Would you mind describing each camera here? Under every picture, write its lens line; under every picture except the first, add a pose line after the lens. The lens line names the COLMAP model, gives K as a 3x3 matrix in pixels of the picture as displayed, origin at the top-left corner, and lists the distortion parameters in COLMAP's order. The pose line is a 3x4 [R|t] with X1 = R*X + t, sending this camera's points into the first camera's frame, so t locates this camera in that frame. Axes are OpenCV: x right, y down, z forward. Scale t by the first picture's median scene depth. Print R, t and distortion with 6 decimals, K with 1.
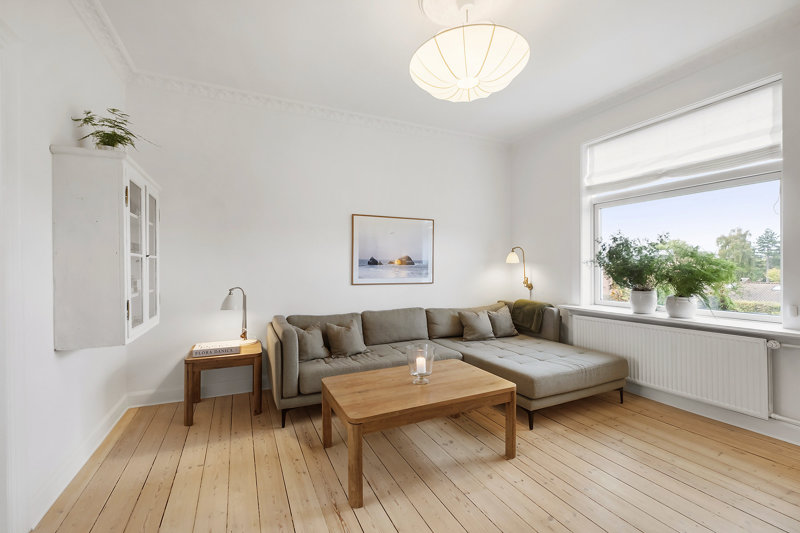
lens RADIAL K [[345.3, 0, 401.4], [0, 345.3, 268.1], [0, 0, 1]] dist [-0.004706, -0.002913]
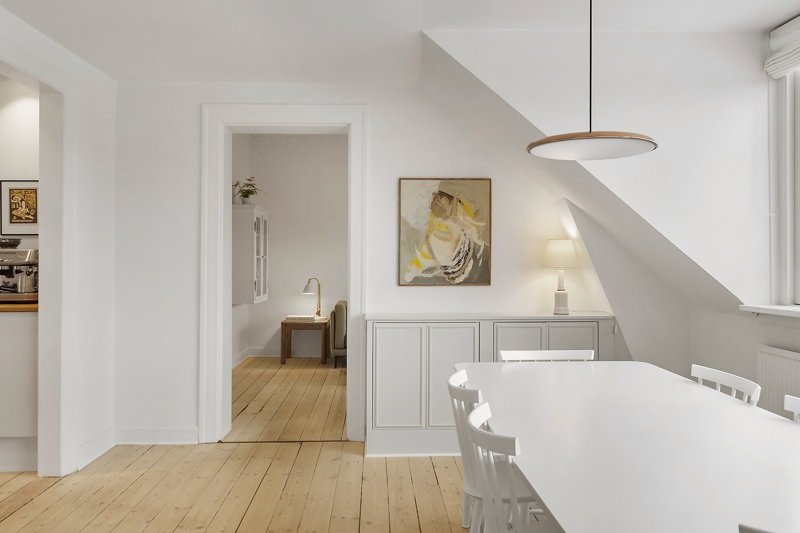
lens RADIAL K [[652.1, 0, 398.1], [0, 652.1, 263.8], [0, 0, 1]] dist [0.011025, -0.000051]
pose [[0.922175, 0.008514, -0.386680, 1.028599], [-0.009324, 0.999957, -0.000220, -0.006083], [0.386661, 0.003808, 0.922214, -1.567347]]
